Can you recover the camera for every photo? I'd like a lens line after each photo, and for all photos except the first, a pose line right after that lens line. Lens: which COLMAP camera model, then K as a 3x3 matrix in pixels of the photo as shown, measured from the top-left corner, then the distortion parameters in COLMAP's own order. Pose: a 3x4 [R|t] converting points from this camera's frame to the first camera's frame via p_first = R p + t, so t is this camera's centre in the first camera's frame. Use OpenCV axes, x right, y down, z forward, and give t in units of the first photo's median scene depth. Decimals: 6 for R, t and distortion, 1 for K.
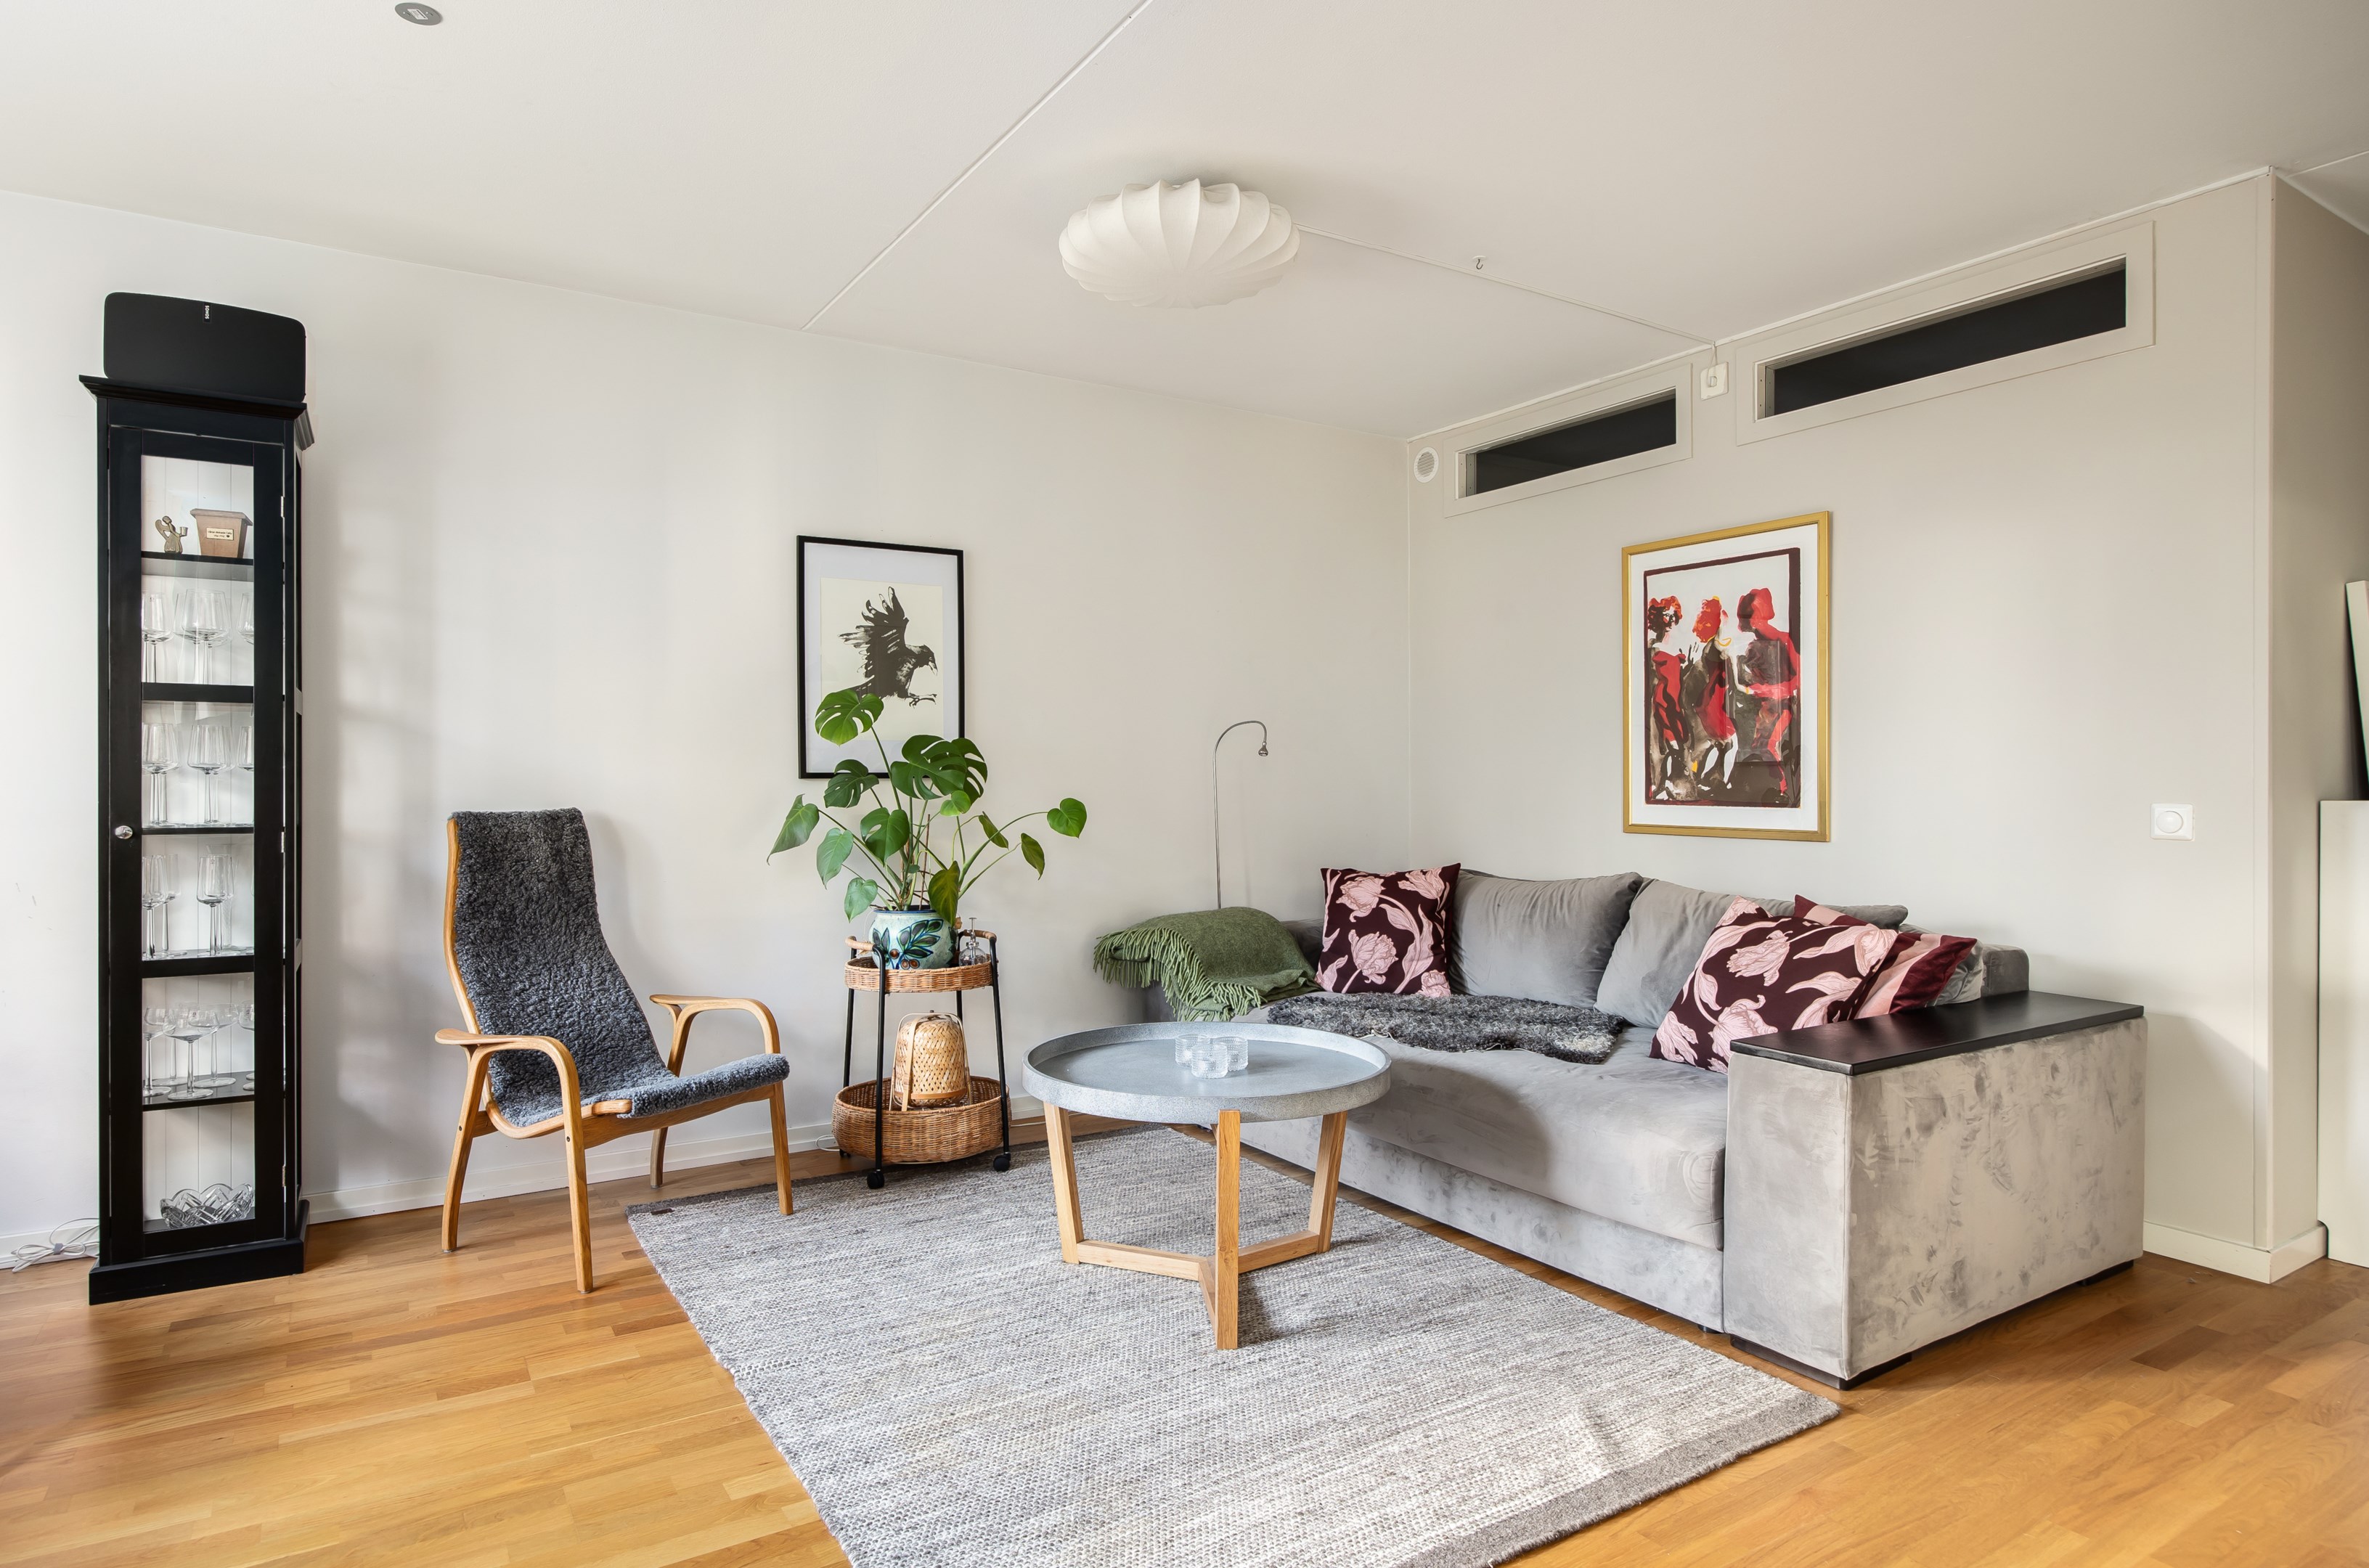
lens RADIAL K [[1311.8, 0, 1183.5], [0, 1311.8, 782.9], [0, 0, 1]] dist [-0.001166, -0.000198]
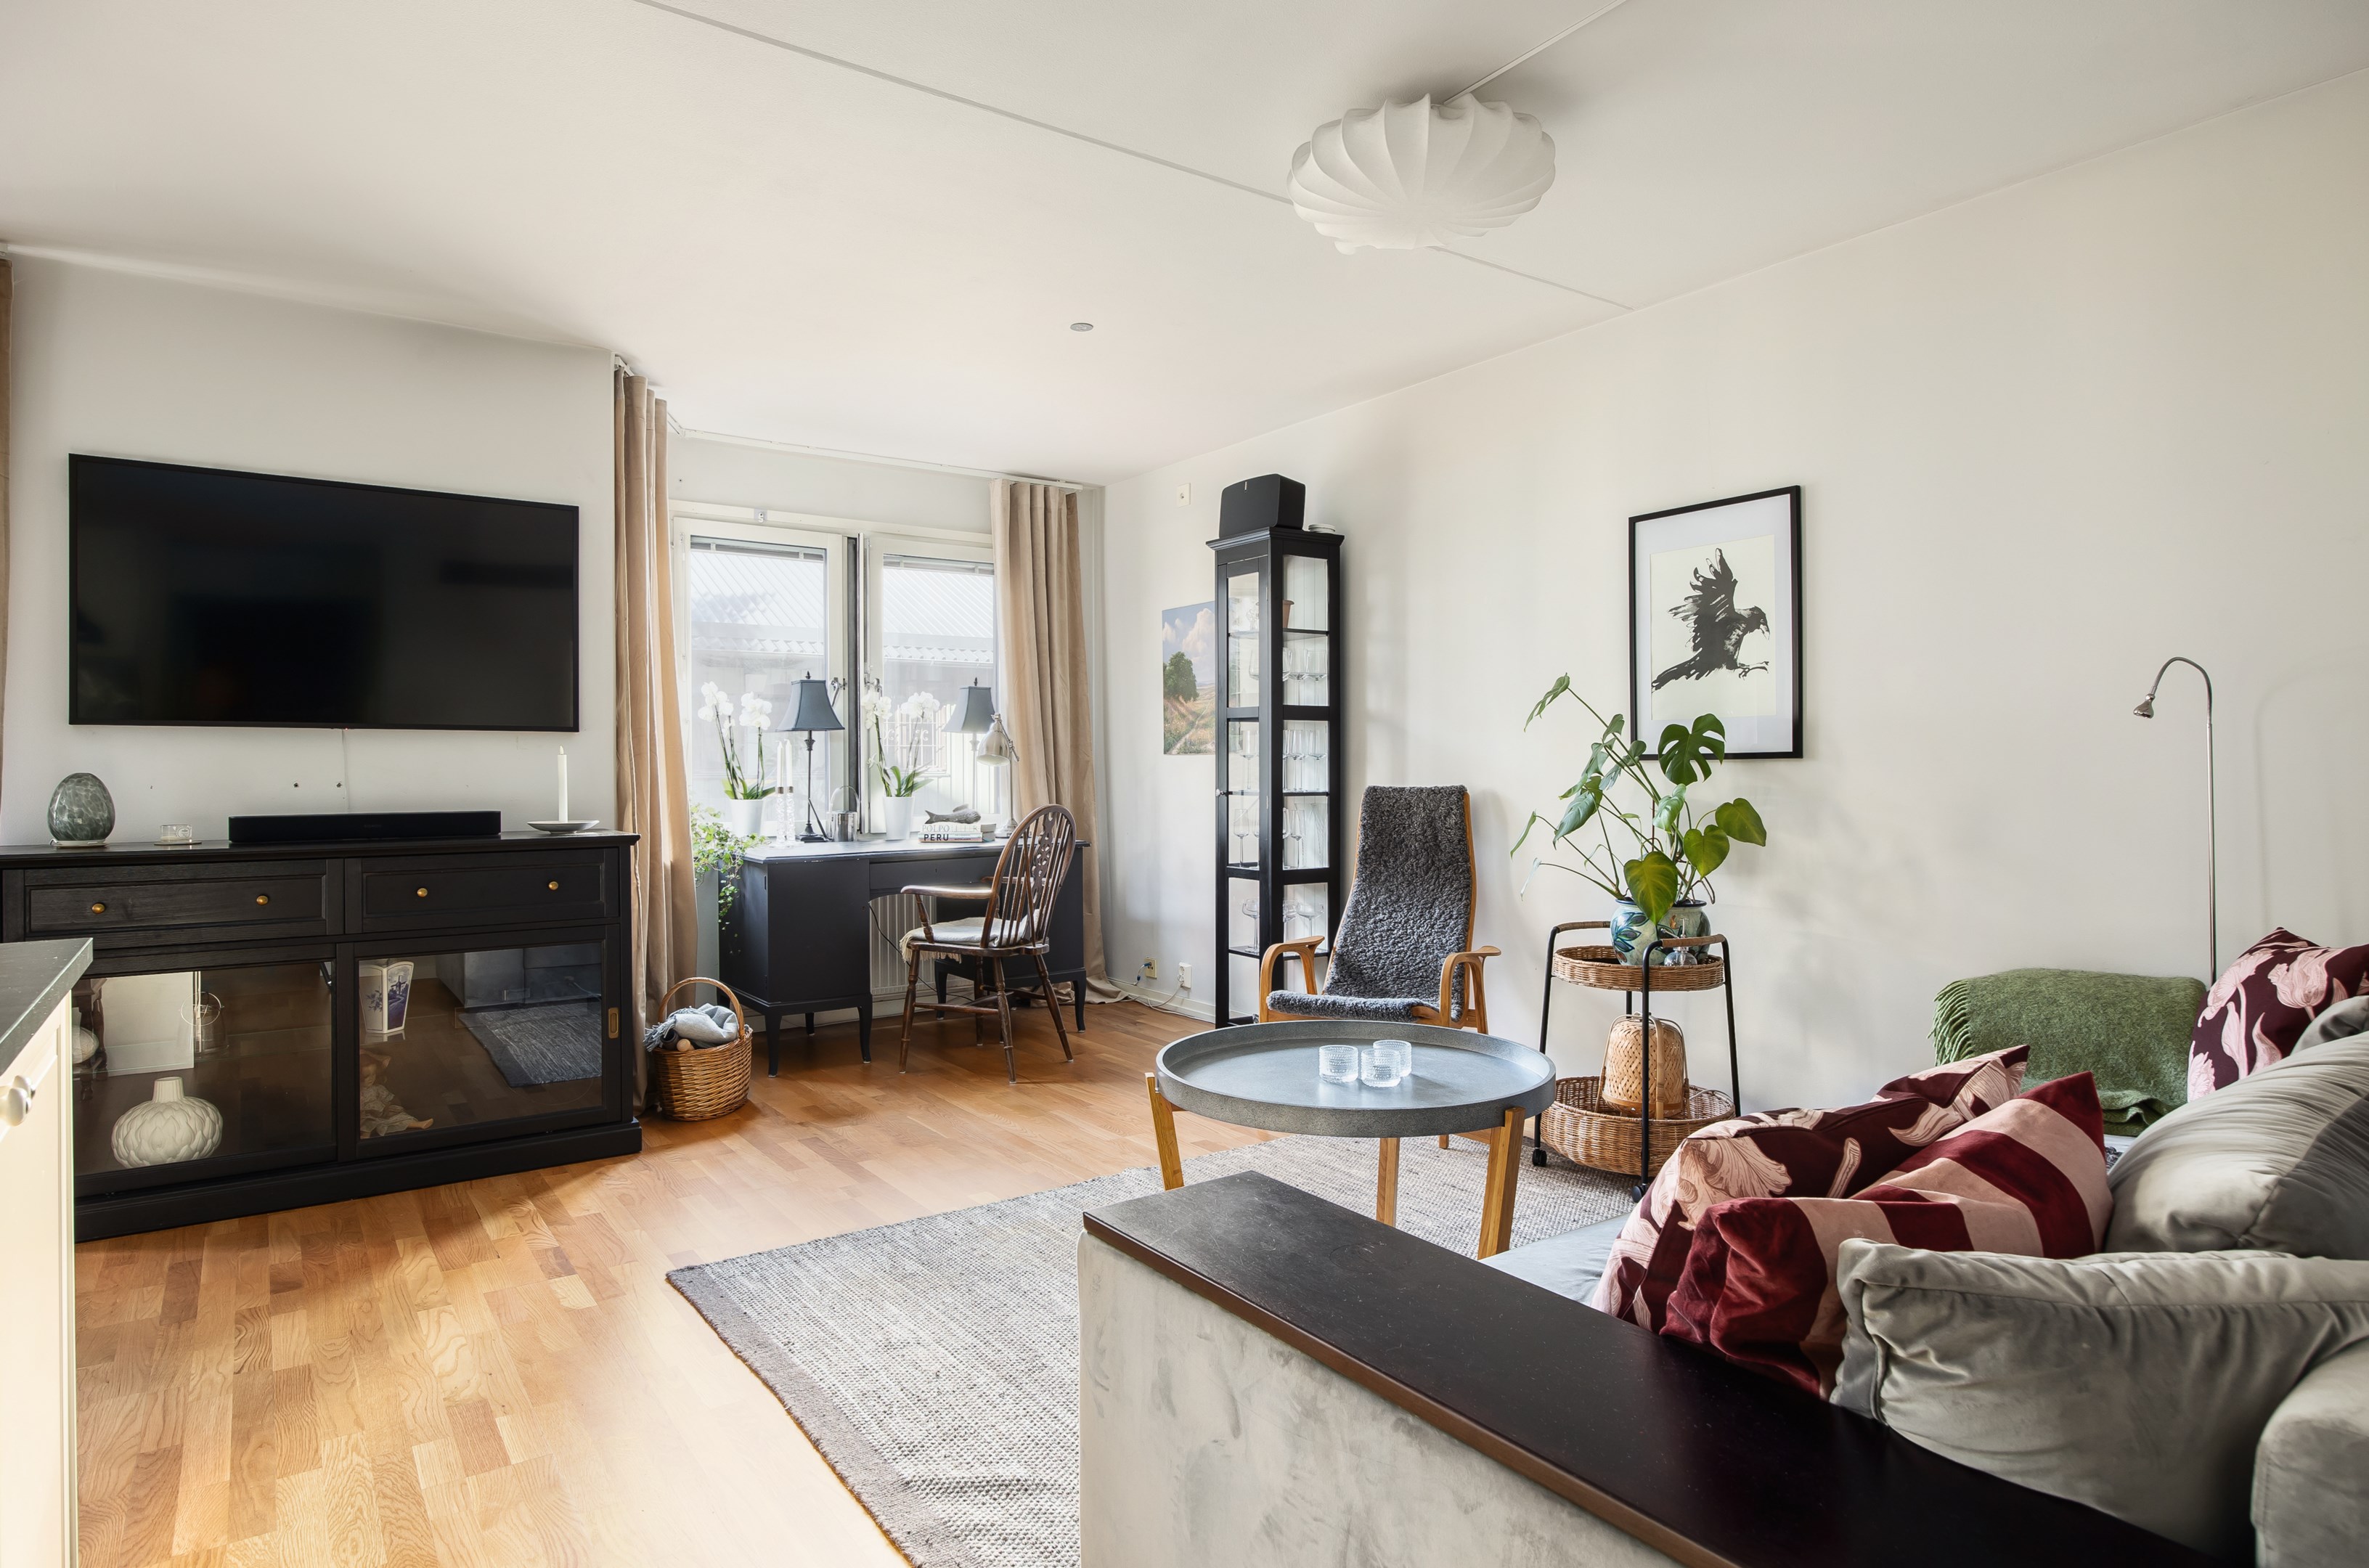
lens RADIAL K [[1311.8, 0, 1189.0], [0, 1311.8, 775.4], [0, 0, 1]] dist [-0.001166, -0.000198]
pose [[0.056819, 0.008111, -0.998352, 0.668173], [0.004084, 0.999957, 0.008356, -0.001927], [0.998376, -0.004552, 0.056783, 0.592209]]
